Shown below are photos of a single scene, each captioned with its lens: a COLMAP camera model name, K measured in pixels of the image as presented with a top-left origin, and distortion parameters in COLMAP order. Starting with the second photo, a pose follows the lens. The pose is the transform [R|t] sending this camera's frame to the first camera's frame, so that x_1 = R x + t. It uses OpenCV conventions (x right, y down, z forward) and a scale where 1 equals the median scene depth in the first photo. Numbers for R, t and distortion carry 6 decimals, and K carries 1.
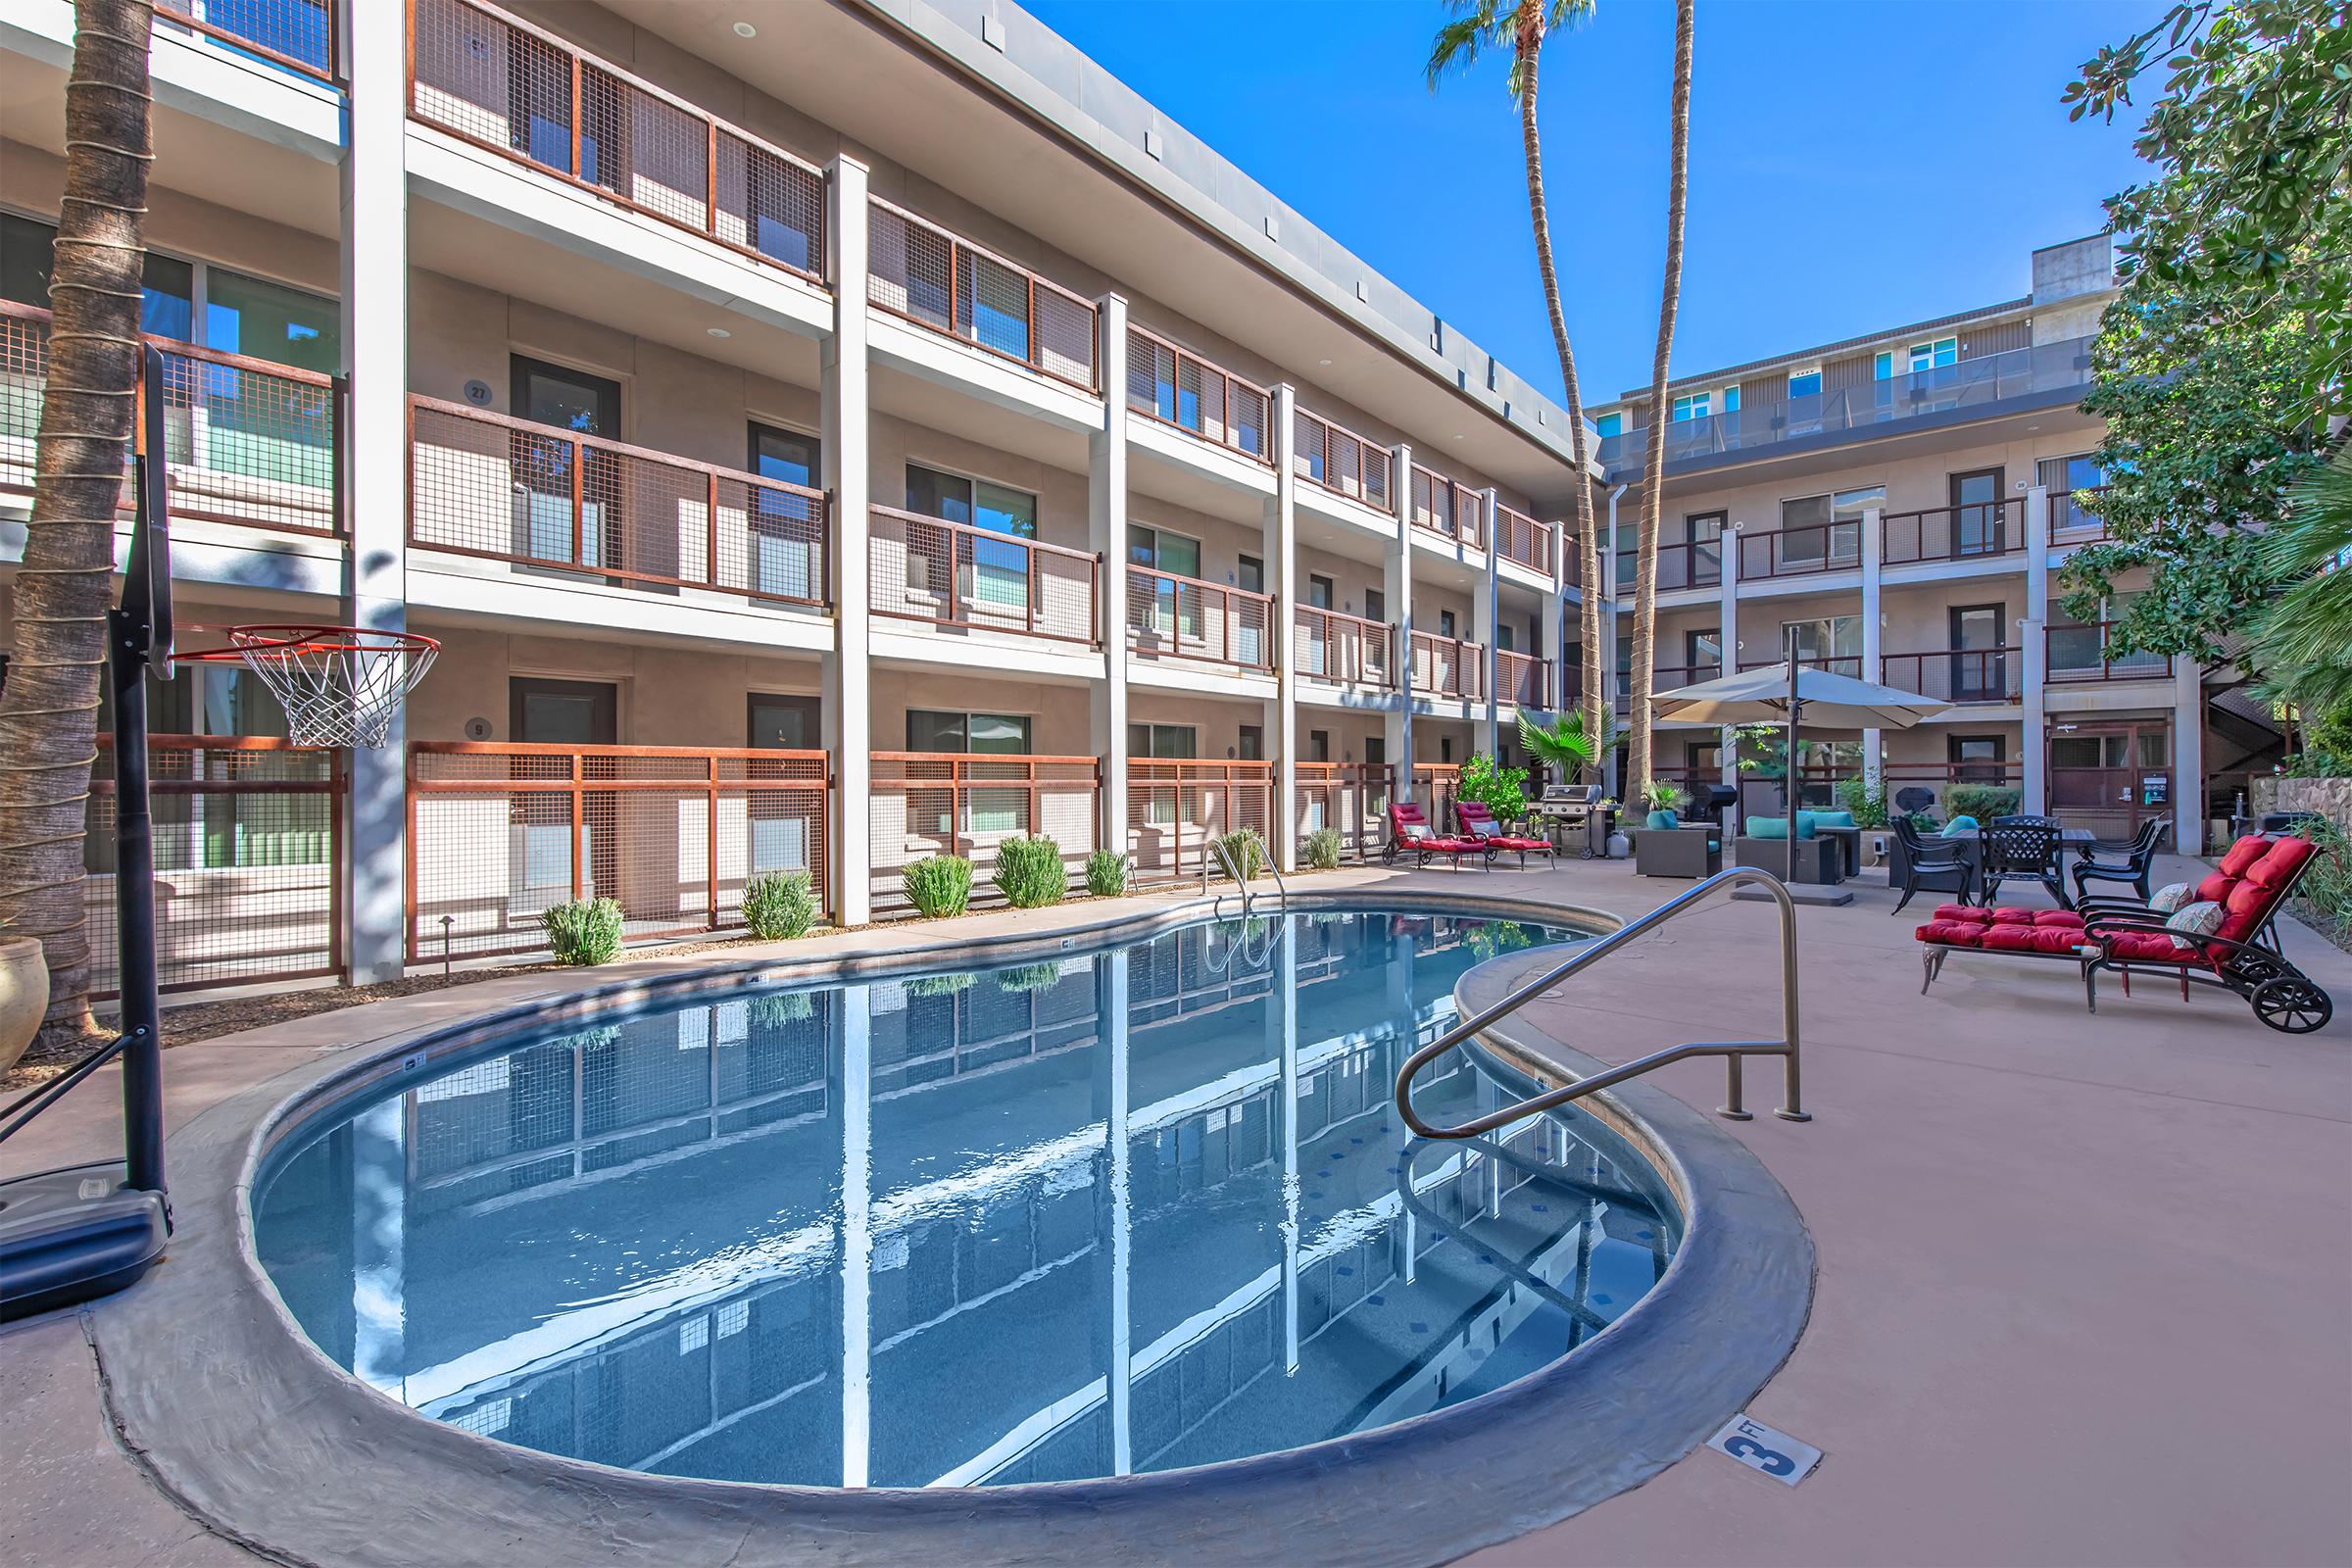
lens RADIAL K [[1092.6, 0, 1264.5], [0, 1092.6, 795.5], [0, 0, 1]] dist [0.006271, 0.000869]
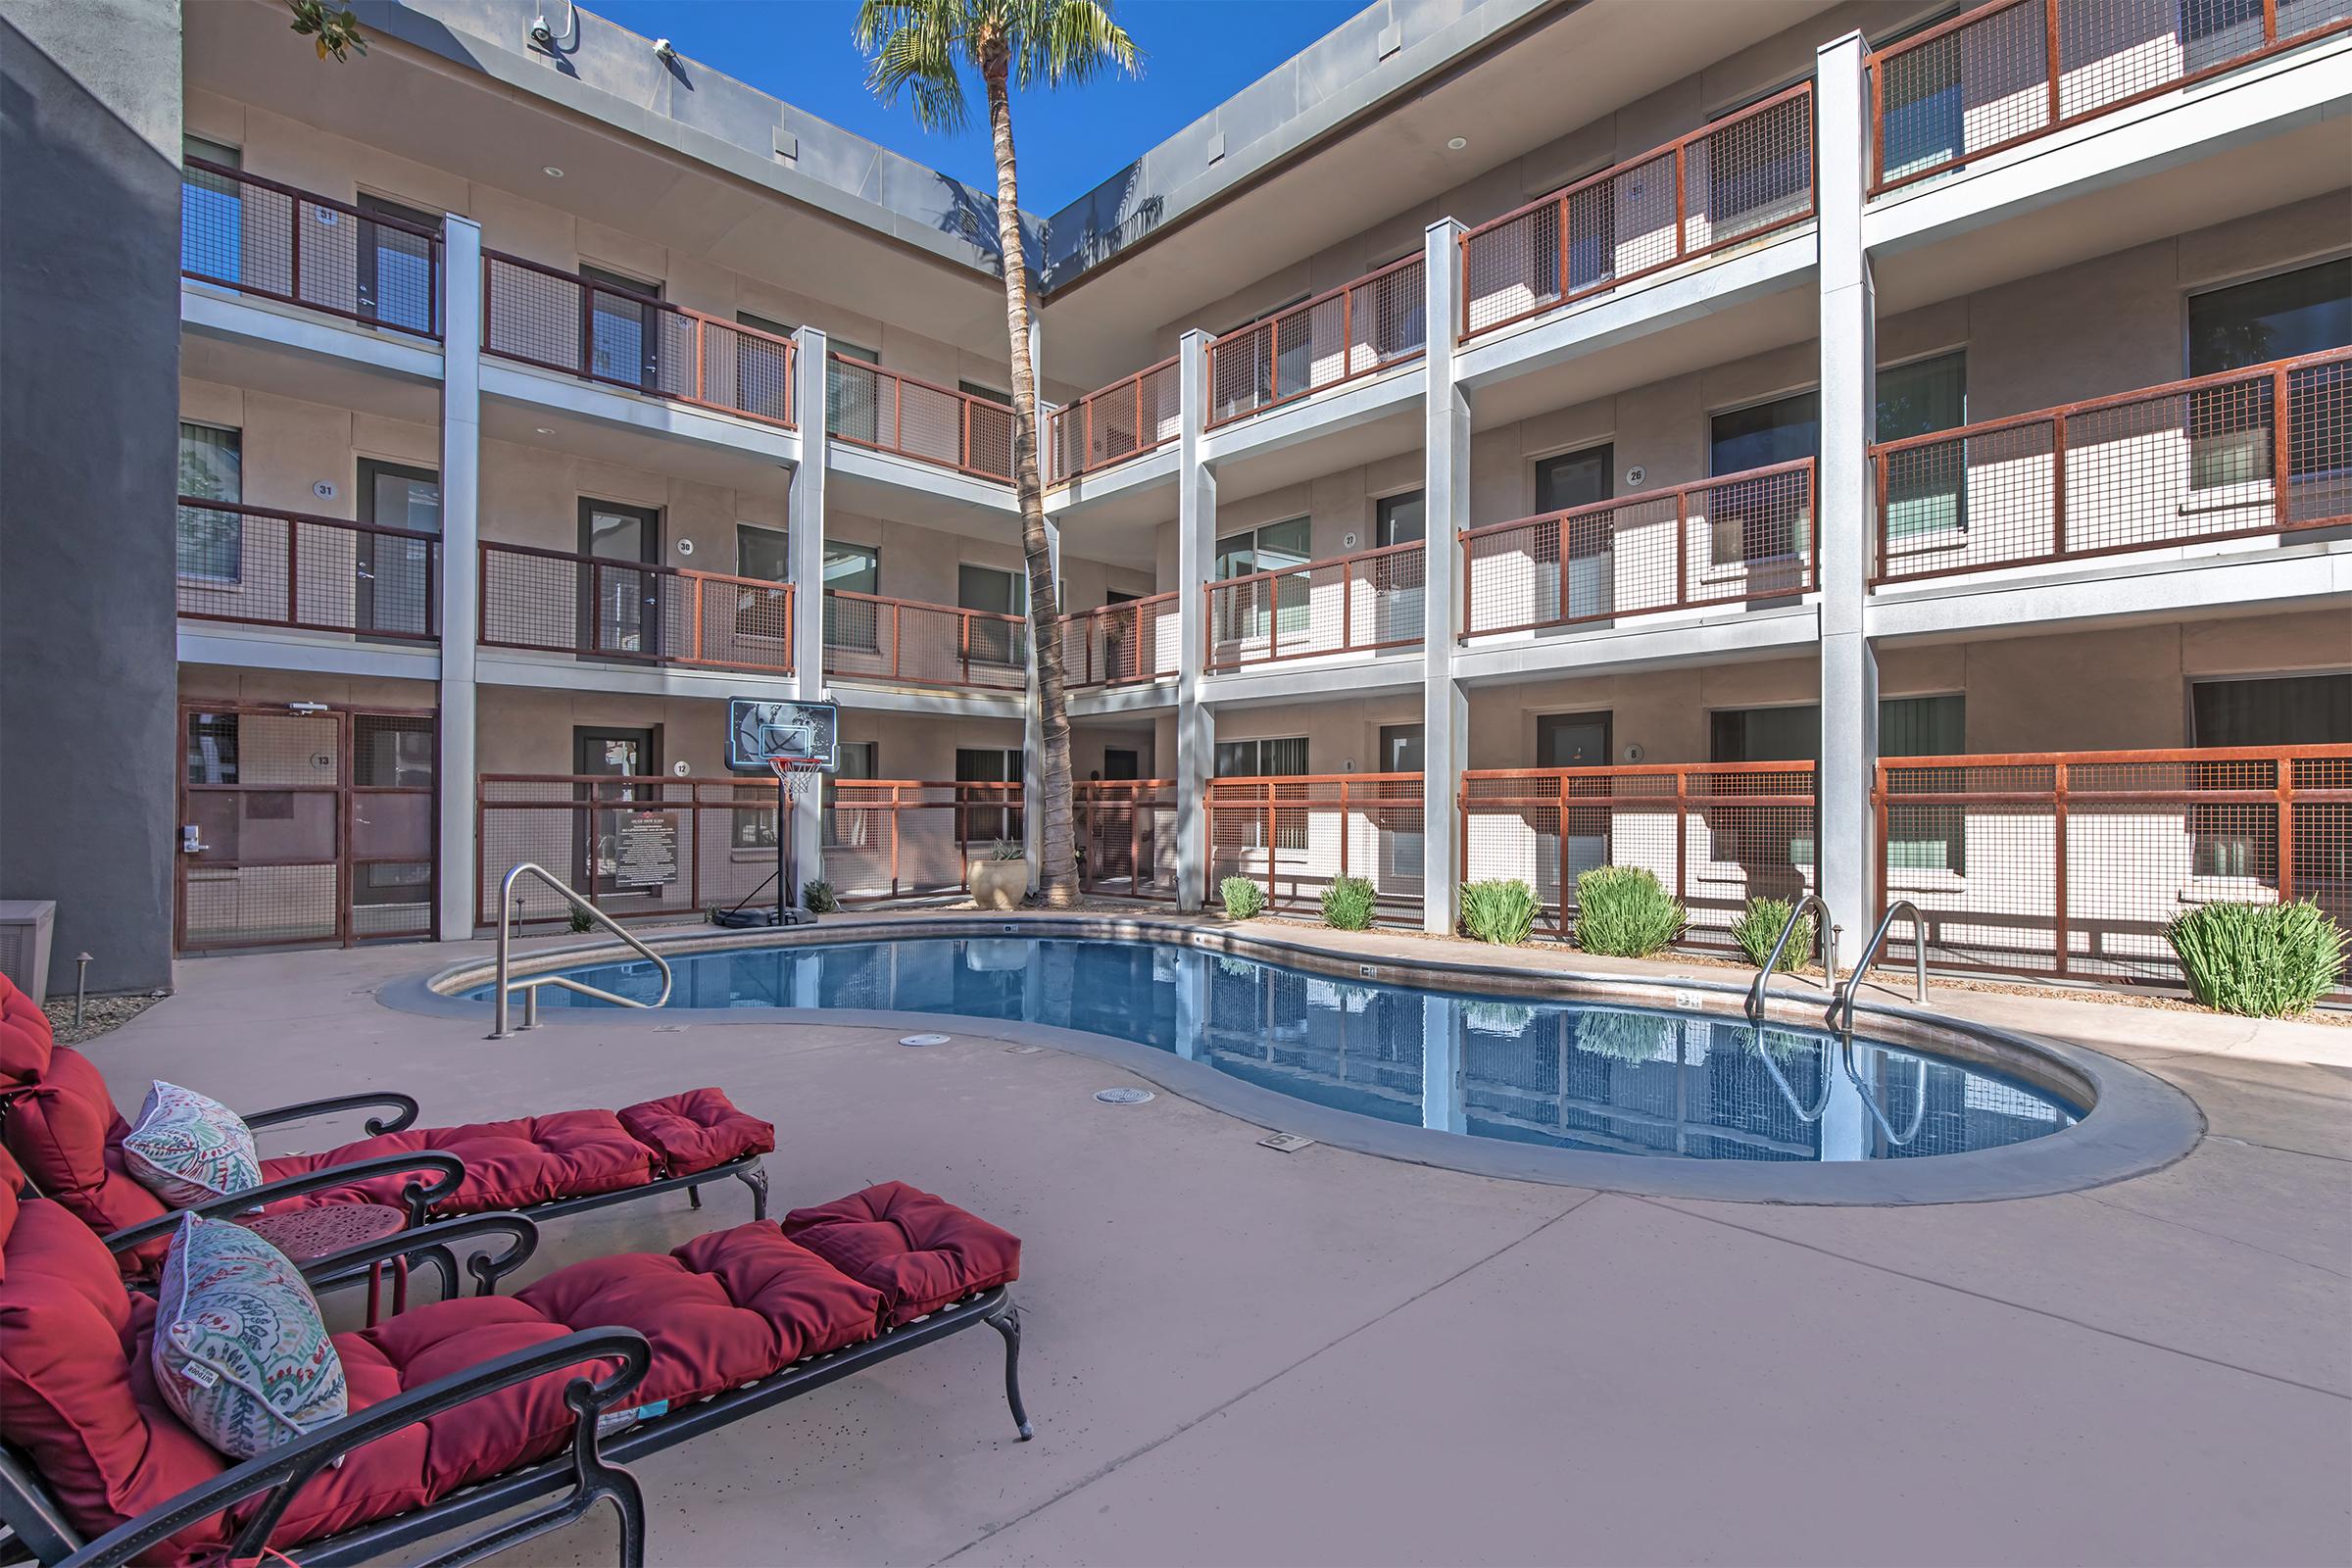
lens RADIAL K [[1092.6, 0, 1234.0], [0, 1092.6, 796.8], [0, 0, 1]] dist [0.006271, 0.000869]
pose [[-0.136167, -0.002001, -0.990684, 0.626289], [-0.007427, 0.999972, -0.000999, -0.011679], [0.990658, 0.007222, -0.136178, 0.844985]]
